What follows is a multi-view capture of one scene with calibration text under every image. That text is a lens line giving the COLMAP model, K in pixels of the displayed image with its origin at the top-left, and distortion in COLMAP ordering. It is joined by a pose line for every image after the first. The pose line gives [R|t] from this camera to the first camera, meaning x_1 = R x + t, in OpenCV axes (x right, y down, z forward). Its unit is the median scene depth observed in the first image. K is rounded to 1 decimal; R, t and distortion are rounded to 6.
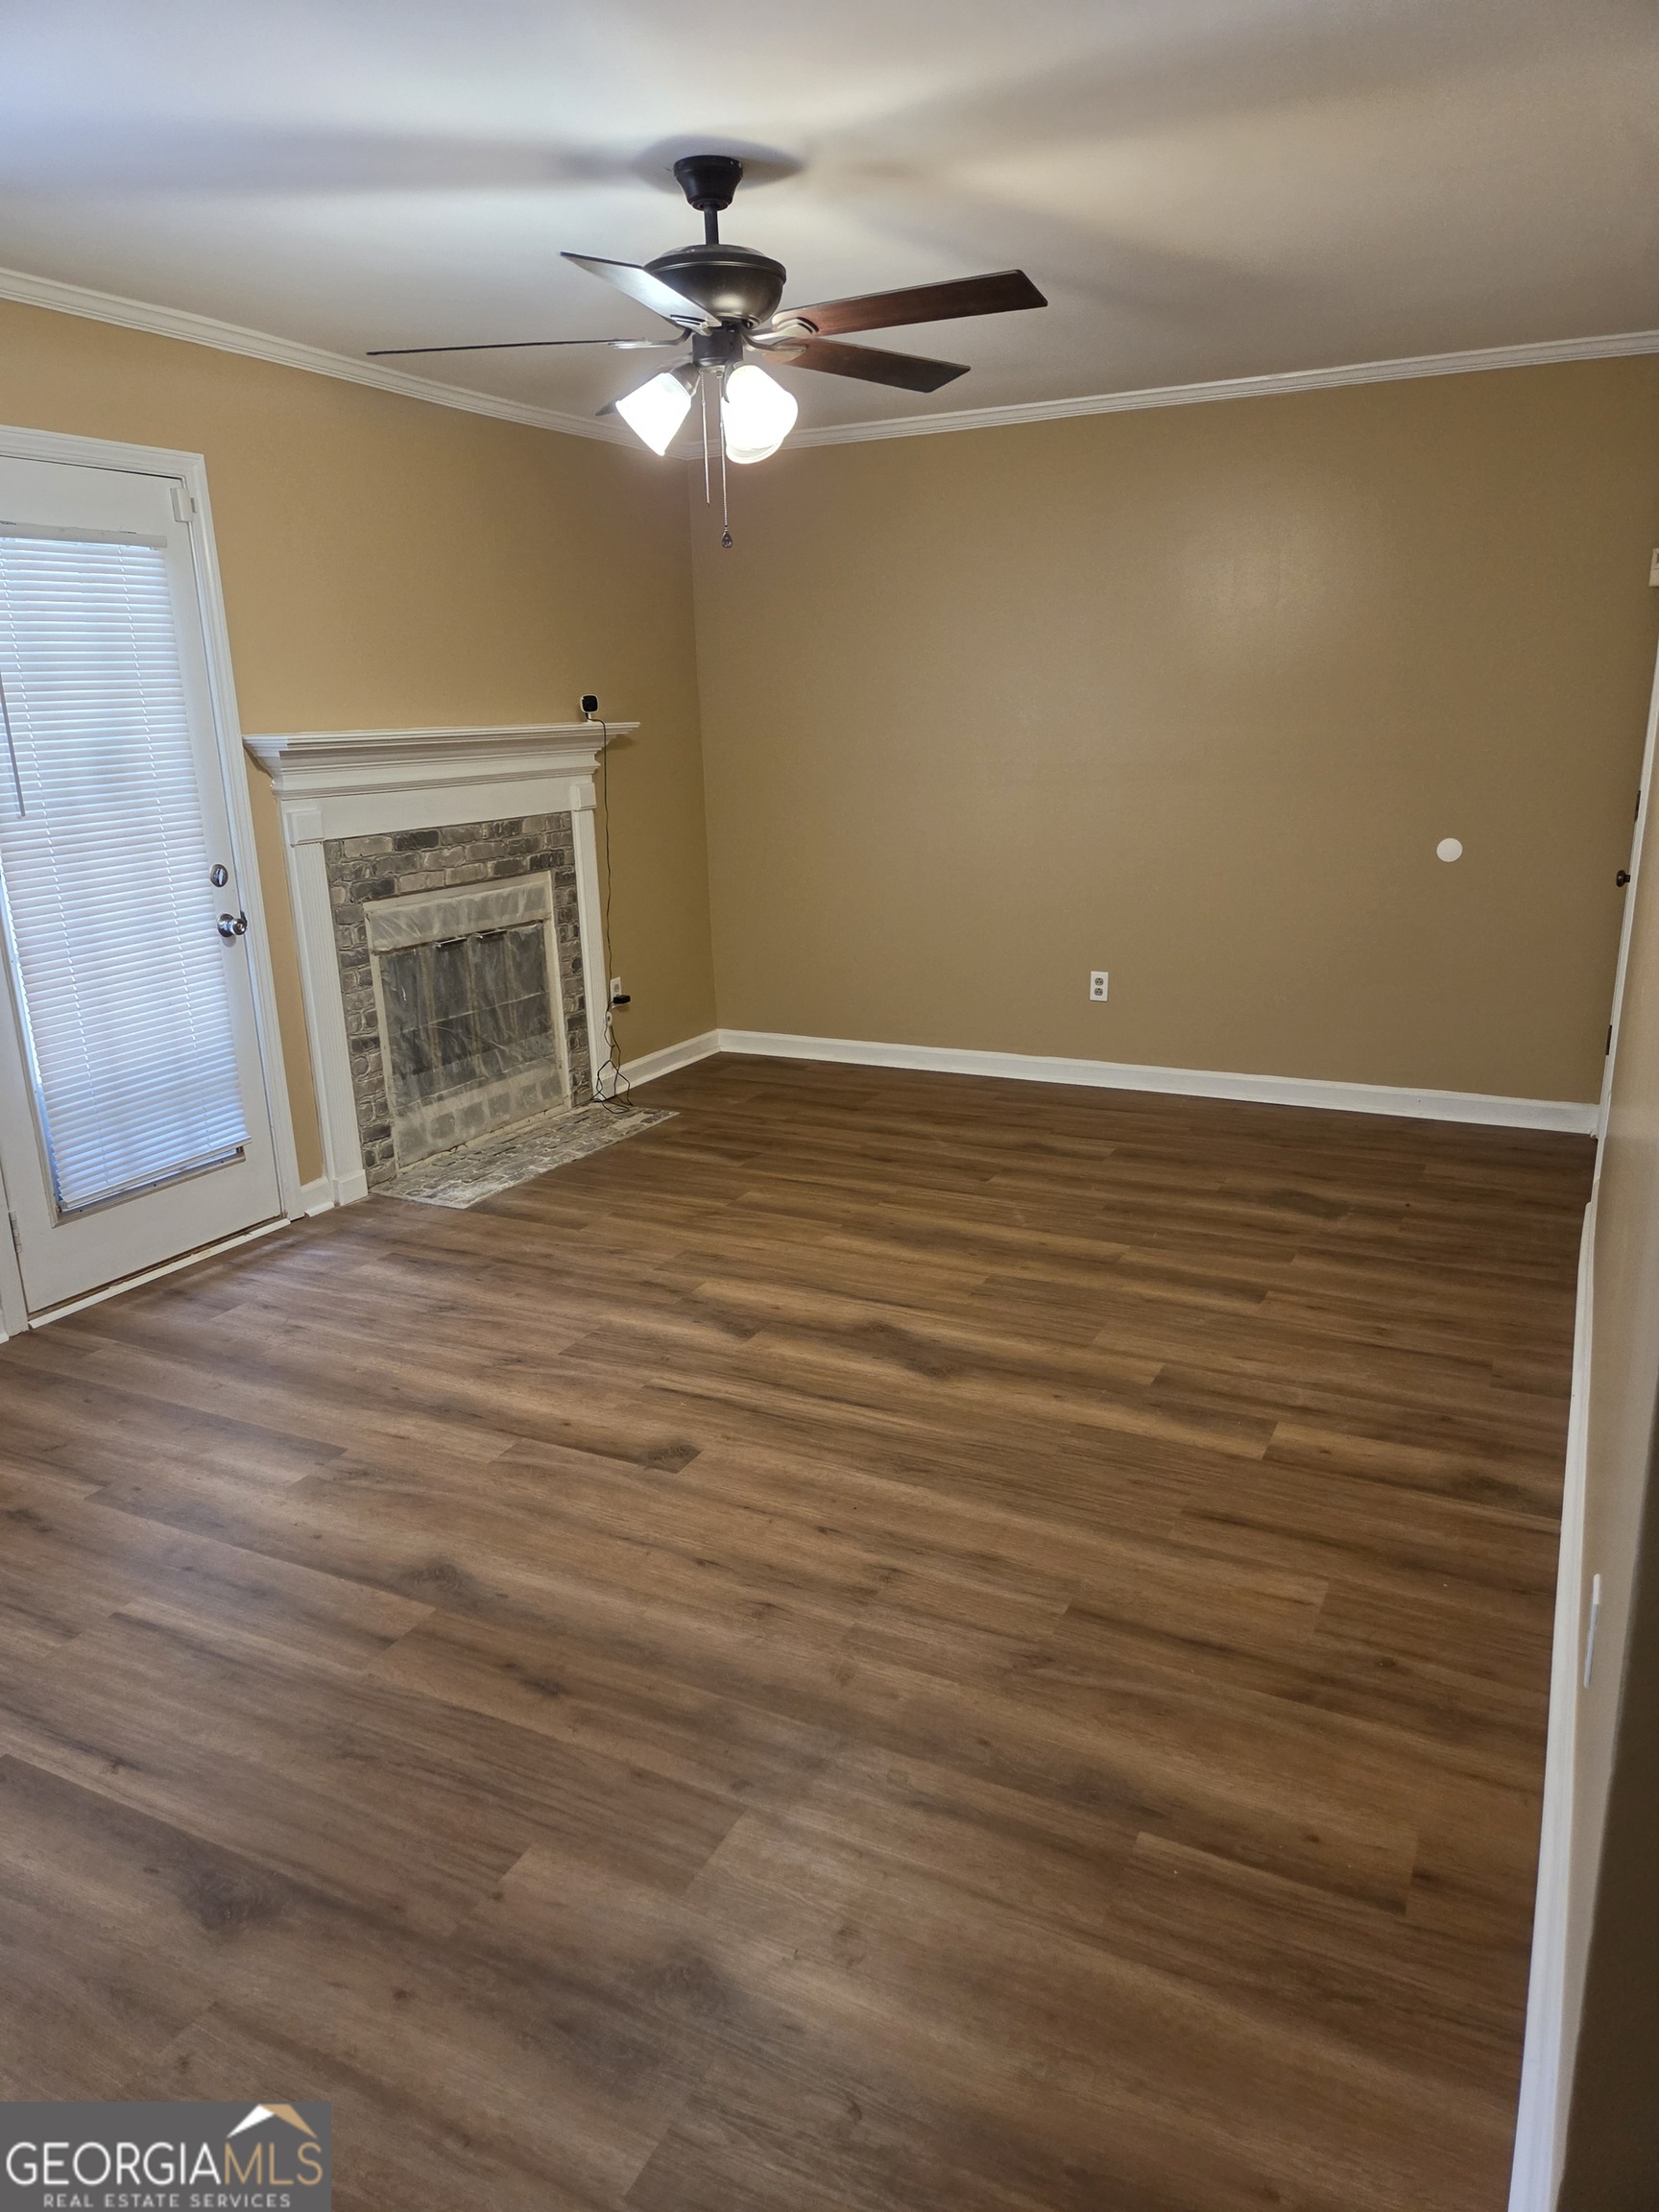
lens RADIAL K [[1484.0, 0, 828.0], [0, 1484.0, 1118.0], [0, 0, 1]] dist [0.069258, -0.053658]
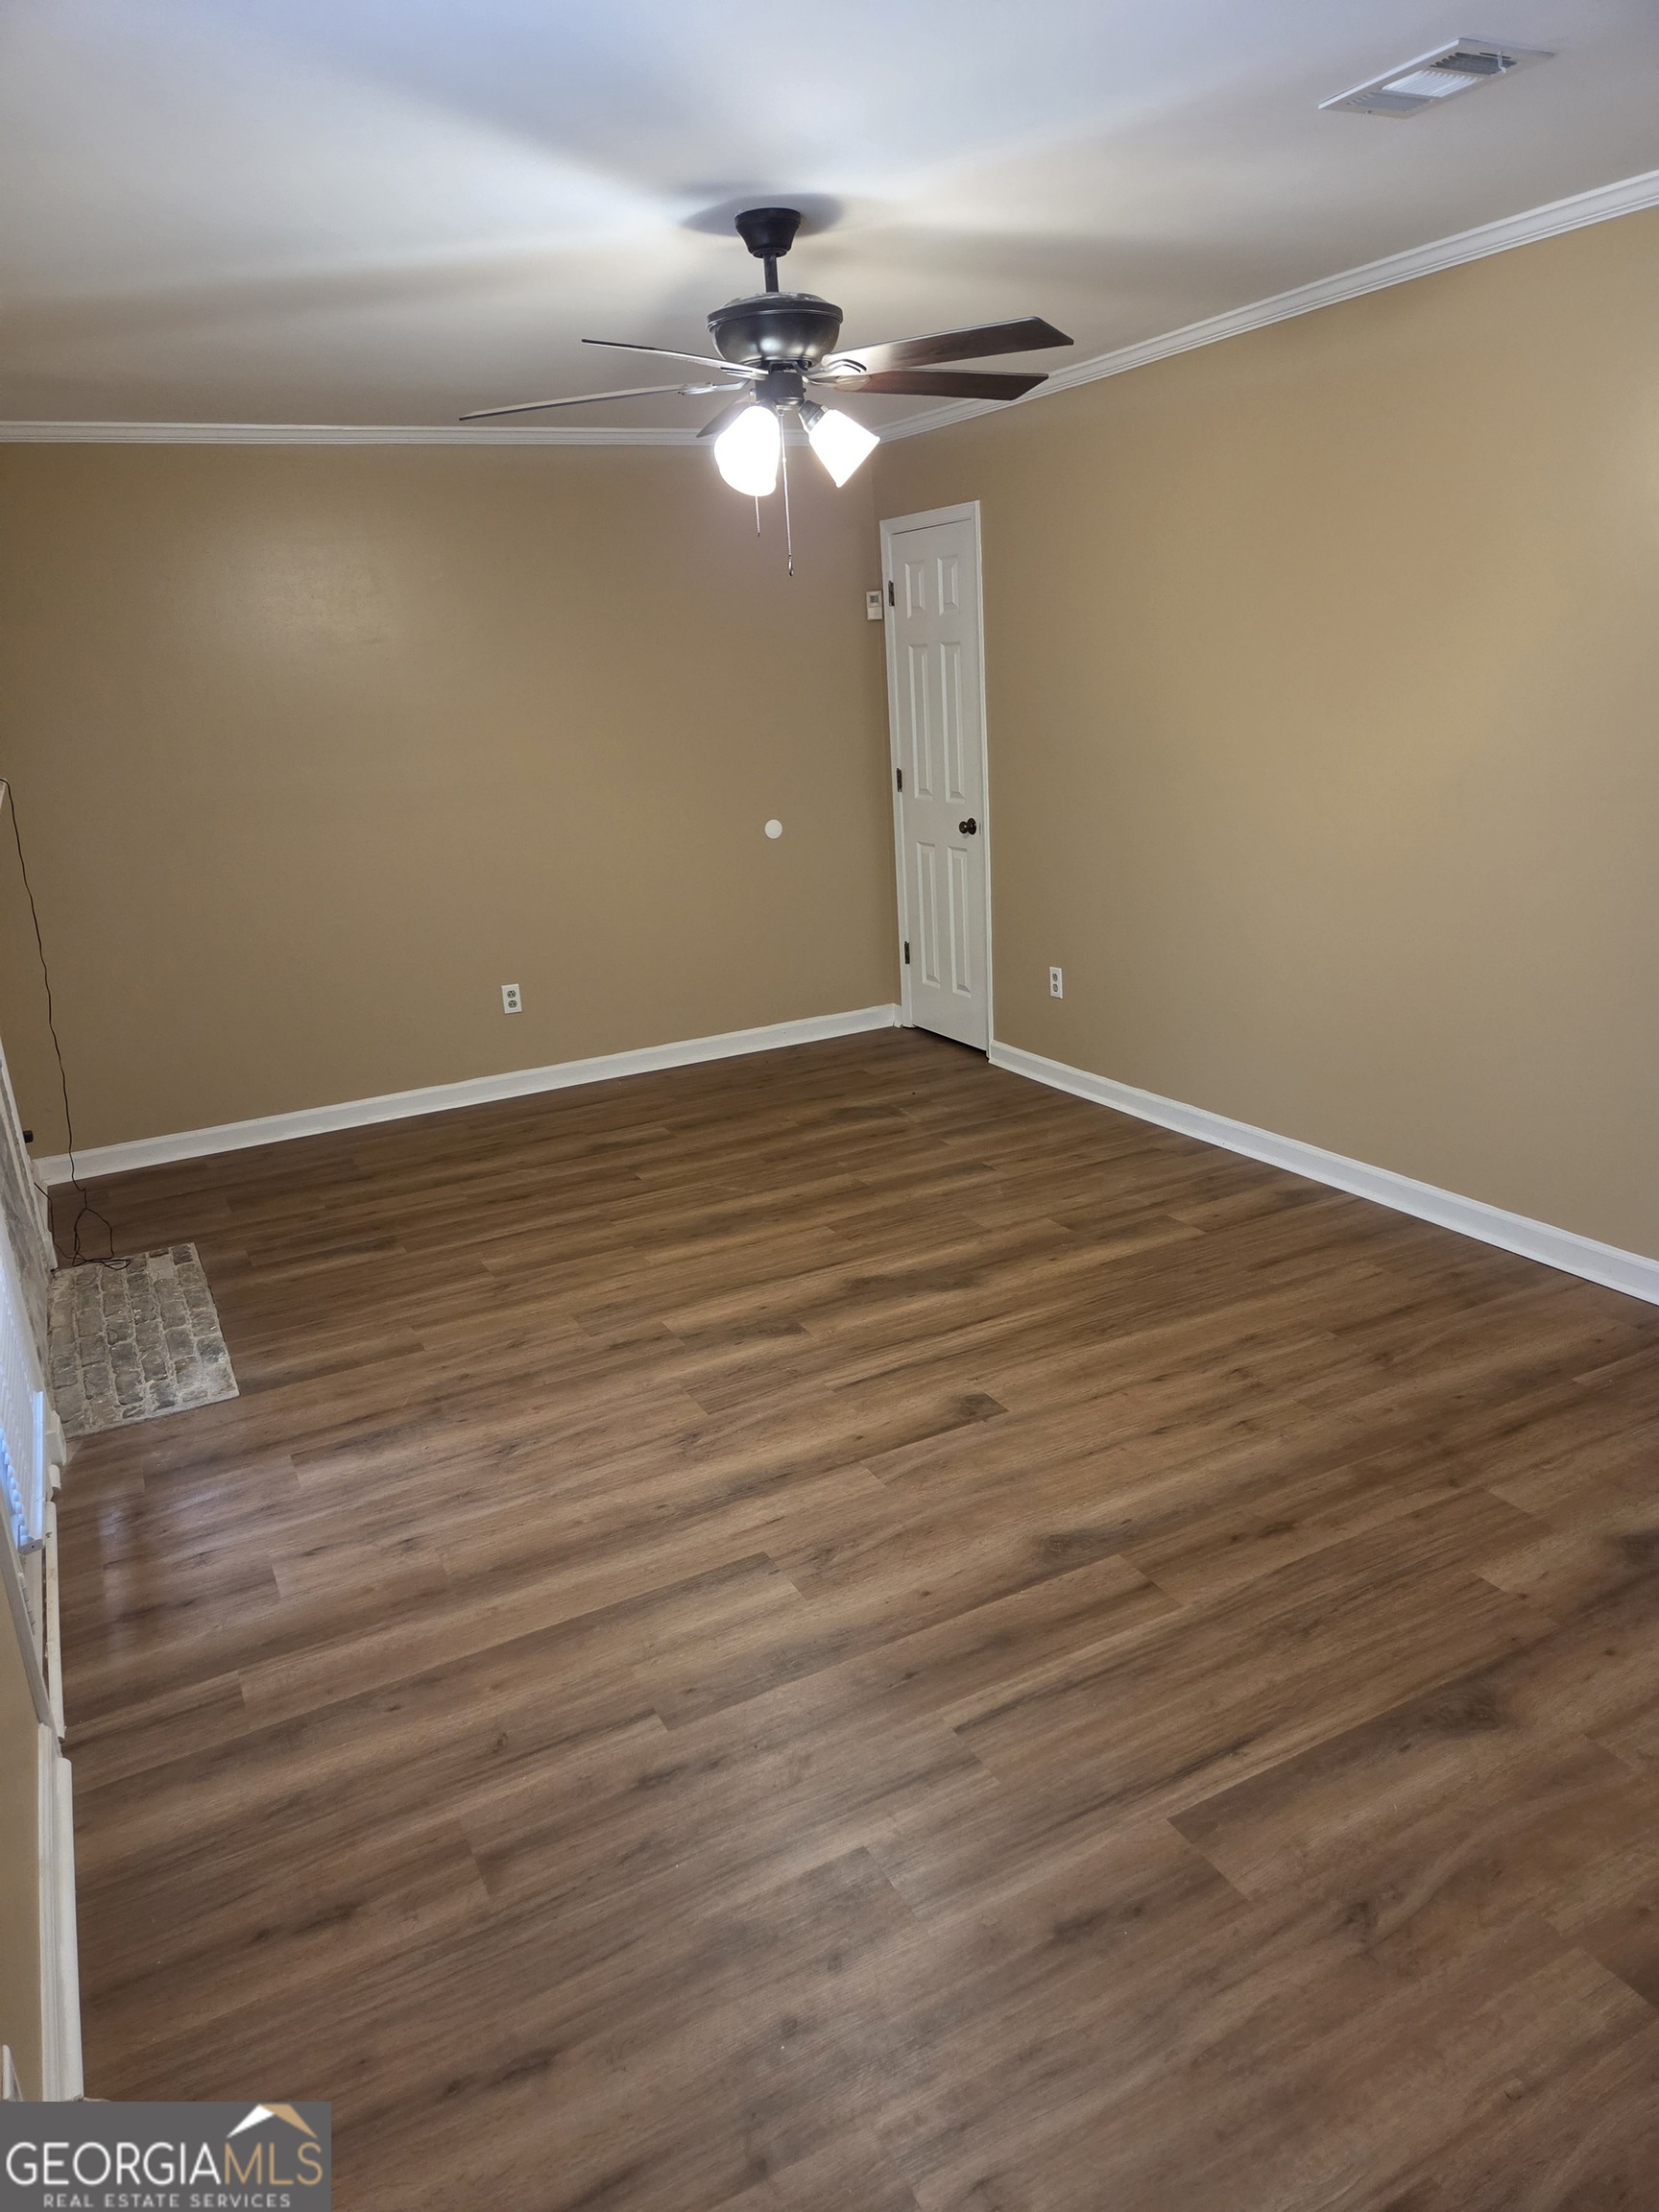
lens RADIAL K [[1484.0, 0, 828.0], [0, 1484.0, 1118.0], [0, 0, 1]] dist [0.069258, -0.053658]
pose [[0.584621, -0.255868, 0.769903, -0.806477], [0.268155, 0.956573, 0.114284, -0.109382], [-0.765710, 0.139640, 0.627845, 0.311612]]
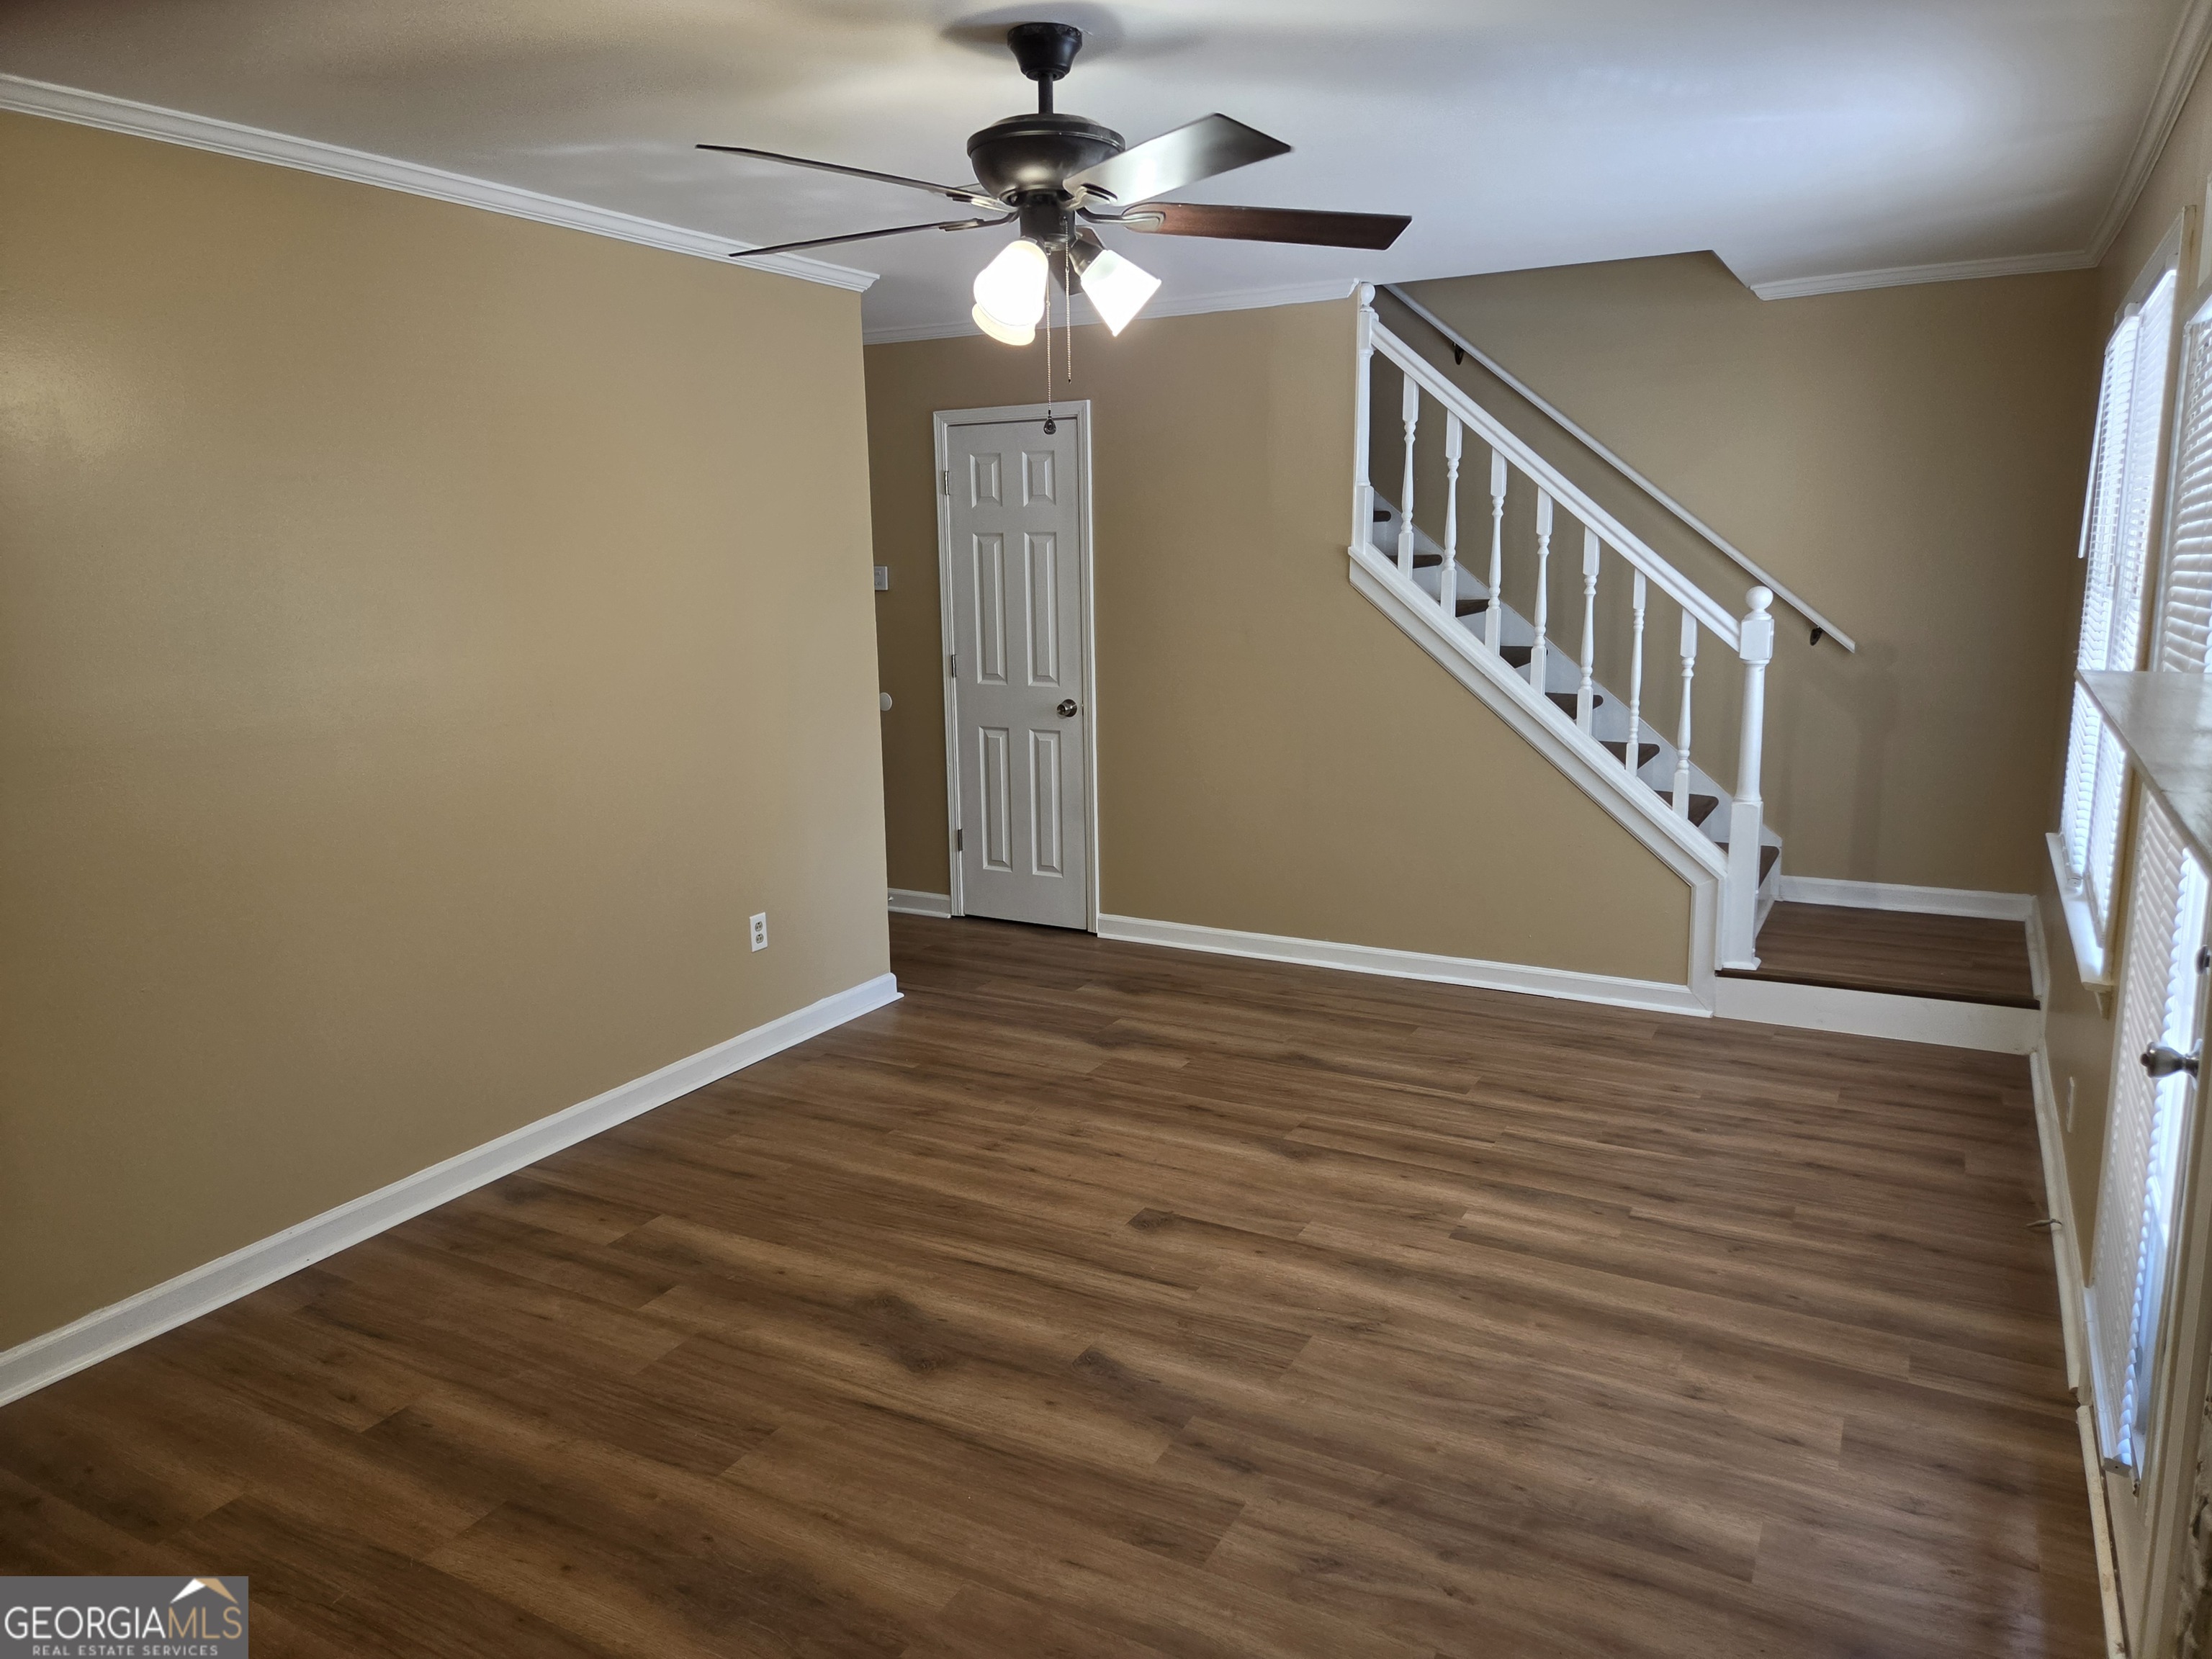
lens RADIAL K [[1501.0, 0, 1106.0], [0, 1501.0, 829.5], [0, 0, 1]] dist [0.065266, -0.054727]
pose [[-0.998591, 0.033255, 0.041345, -0.107492], [0.048240, 0.893507, 0.446451, -0.480114], [-0.022095, 0.447817, -0.893852, 1.613639]]
